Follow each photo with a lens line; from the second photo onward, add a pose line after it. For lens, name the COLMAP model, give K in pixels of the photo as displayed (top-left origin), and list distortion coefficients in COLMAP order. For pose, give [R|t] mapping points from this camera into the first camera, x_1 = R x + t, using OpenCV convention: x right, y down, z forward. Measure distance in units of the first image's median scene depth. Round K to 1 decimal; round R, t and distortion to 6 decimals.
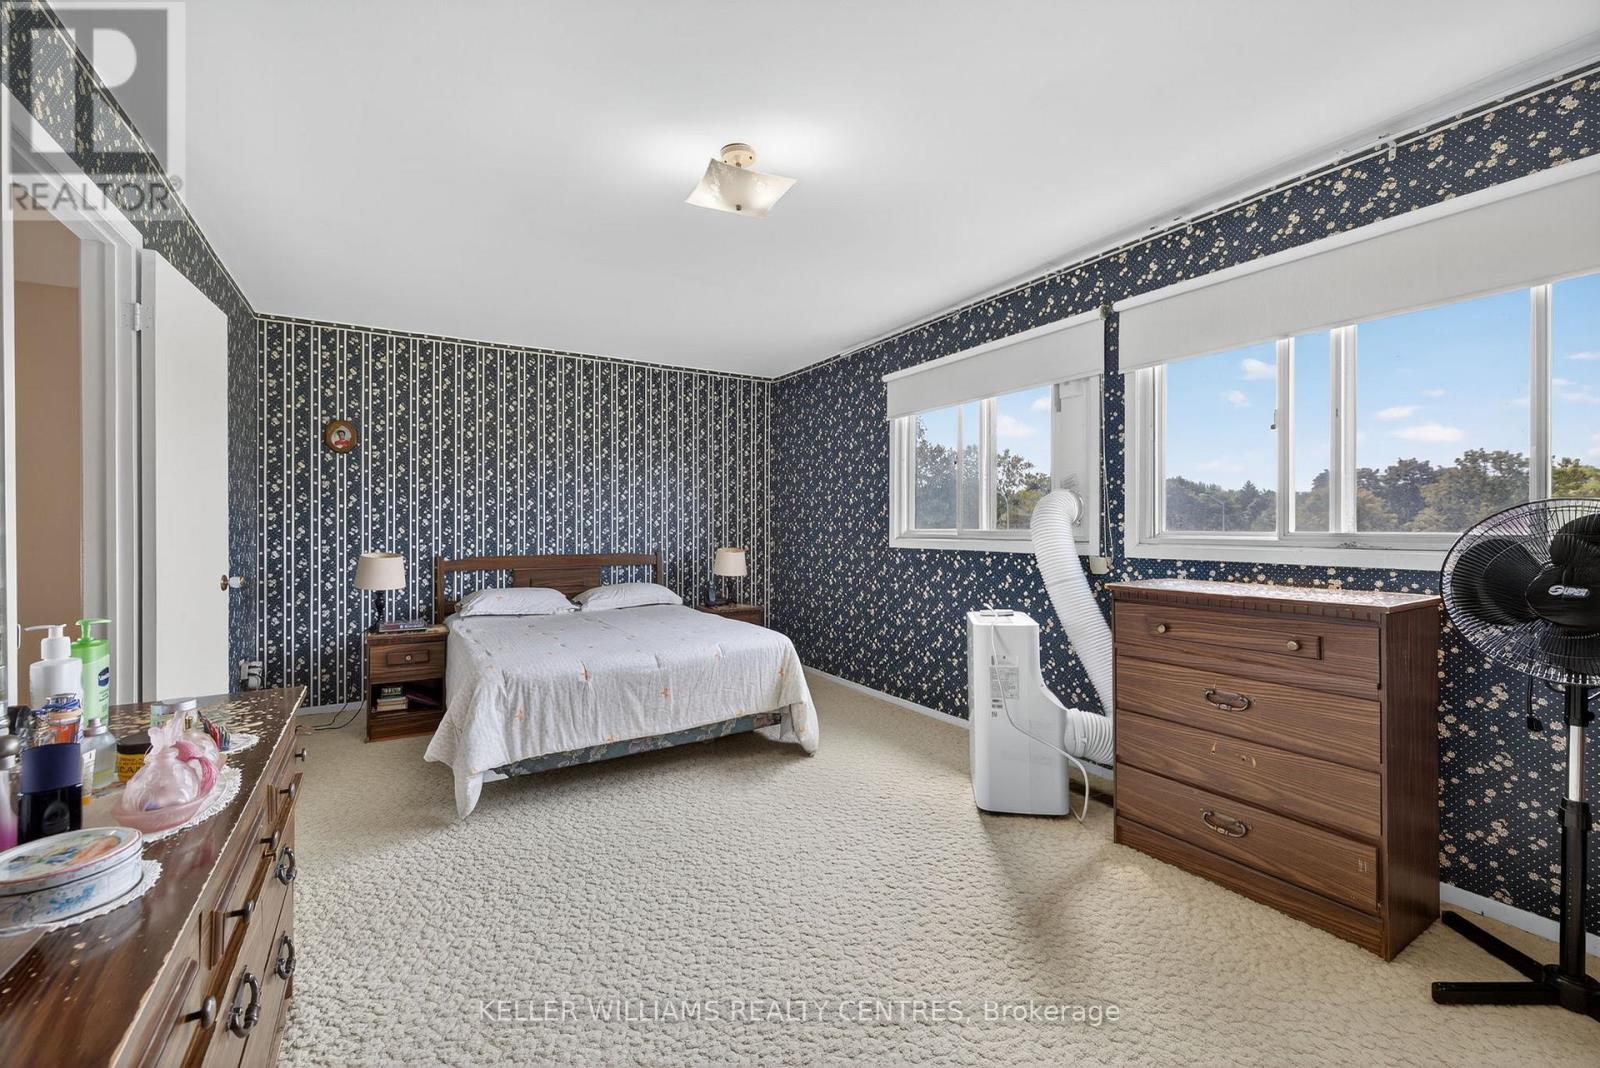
lens RADIAL K [[681.4, 0, 791.9], [0, 681.4, 520.6], [0, 0, 1]] dist [0.001291, 0.000166]
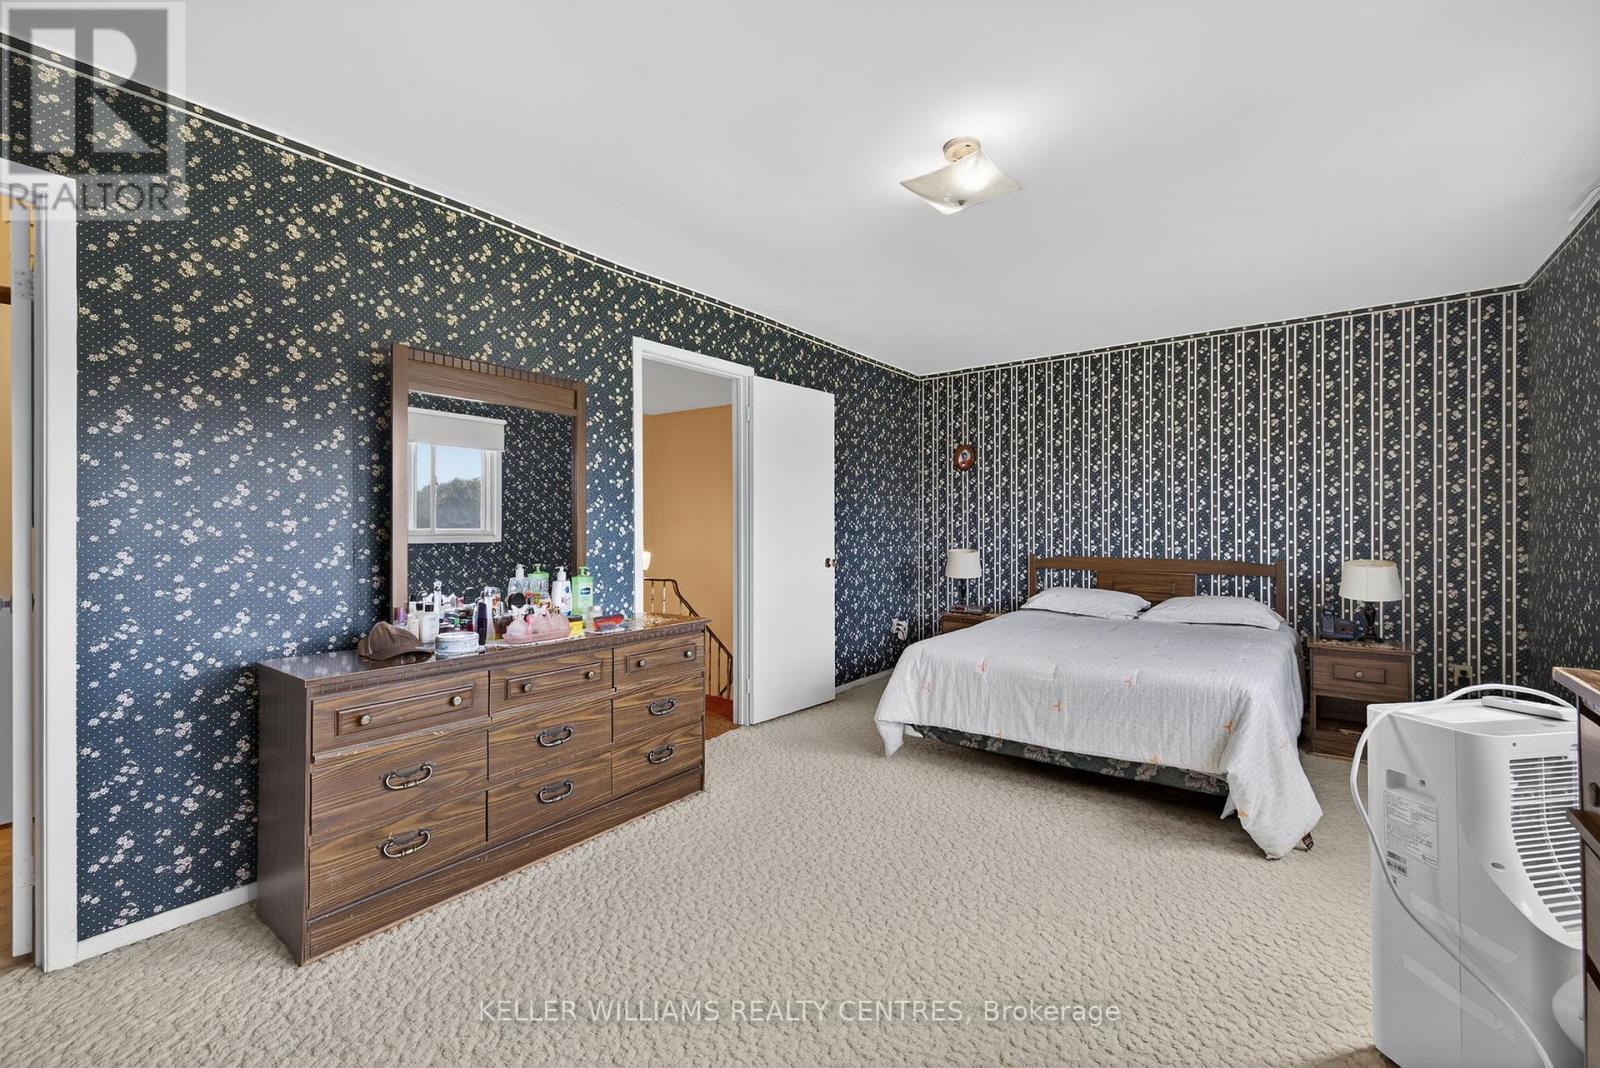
lens RADIAL K [[681.4, 0, 791.9], [0, 681.4, 520.6], [0, 0, 1]] dist [0.001291, 0.000166]
pose [[0.337696, -0.008087, -0.941221, 0.411411], [0.003501, 0.999967, -0.007335, 0.003496], [0.941249, -0.000819, 0.337713, 0.246932]]
